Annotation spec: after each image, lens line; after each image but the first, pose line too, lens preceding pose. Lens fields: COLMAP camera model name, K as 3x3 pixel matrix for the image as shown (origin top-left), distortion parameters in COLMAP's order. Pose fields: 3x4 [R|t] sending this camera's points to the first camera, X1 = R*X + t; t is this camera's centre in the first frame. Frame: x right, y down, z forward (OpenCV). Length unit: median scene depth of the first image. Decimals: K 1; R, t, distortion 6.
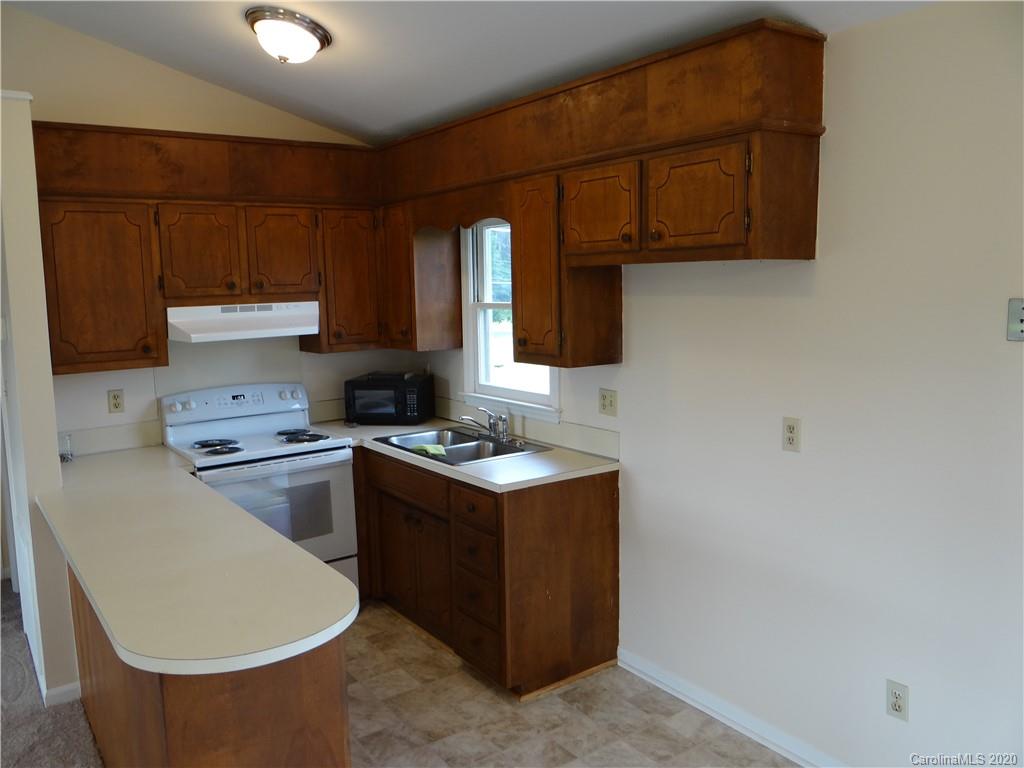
lens RADIAL K [[812.9, 0, 512.5], [0, 812.9, 376.7], [0, 0, 1]] dist [0.002427, -0.031547]
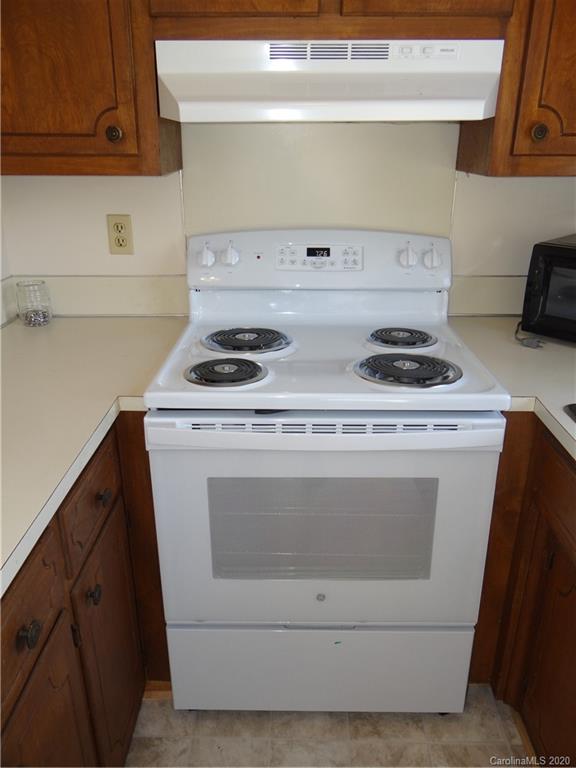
lens RADIAL K [[609.7, 0, 280.0], [0, 609.7, 387.9], [0, 0, 1]] dist [0.002427, -0.031547]
pose [[0.801609, 0.251160, -0.542532, -0.125841], [-0.094087, 0.949165, 0.300390, -0.008137], [0.590398, -0.189750, 0.784490, 0.691775]]
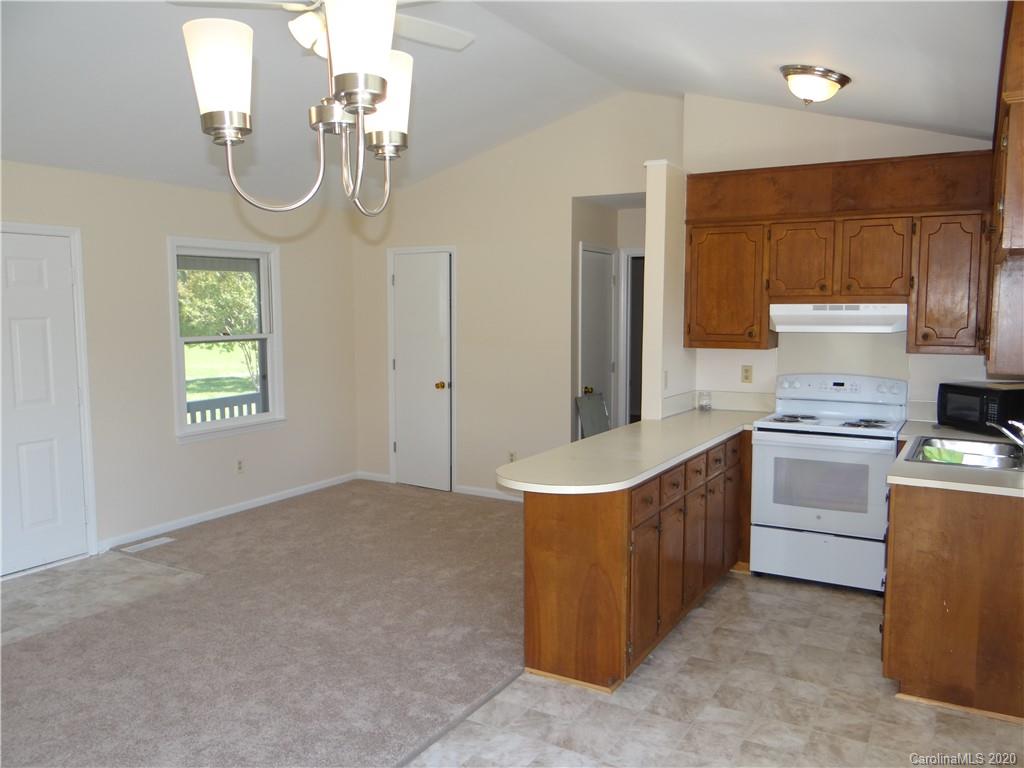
lens RADIAL K [[812.9, 0, 504.8], [0, 812.9, 377.2], [0, 0, 1]] dist [0.002427, -0.031547]
pose [[0.410408, 0.102545, -0.906118, 0.546891], [-0.120655, 0.991027, 0.057505, 0.006194], [0.903885, 0.085727, 0.419098, 0.084563]]
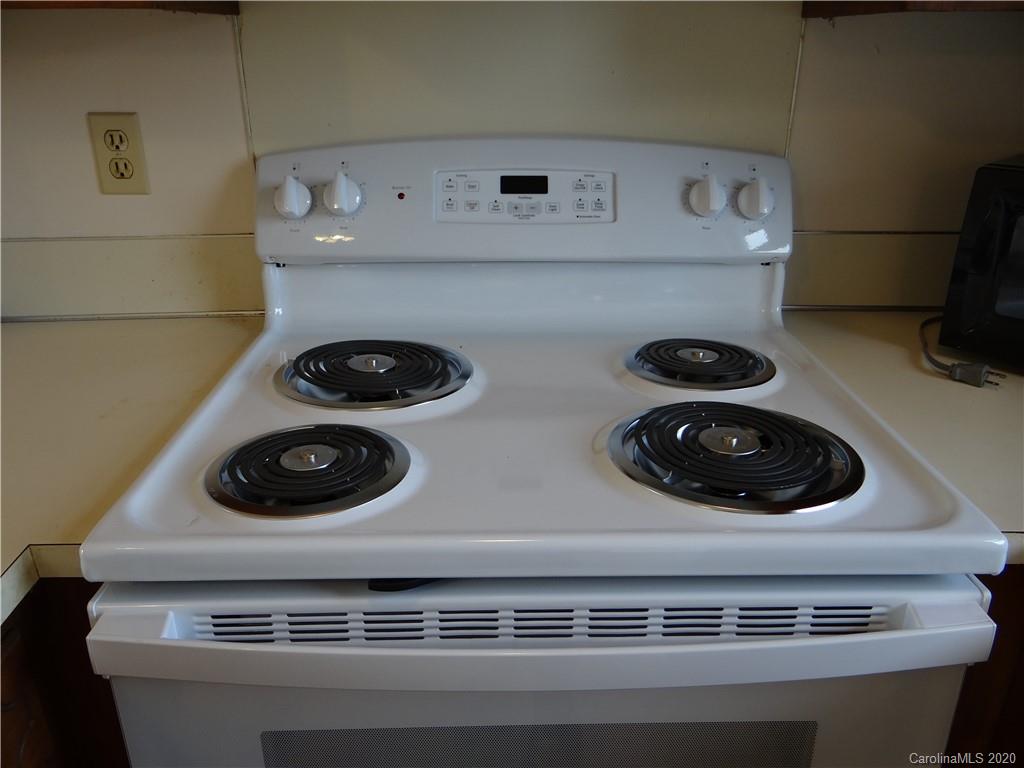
lens RADIAL K [[812.9, 0, 514.2], [0, 812.9, 375.1], [0, 0, 1]] dist [0.002427, -0.031547]
pose [[0.827548, 0.239537, -0.507726, -0.204465], [-0.090949, 0.949658, 0.299795, 0.005746], [0.553978, -0.201918, 0.807674, 0.818812]]
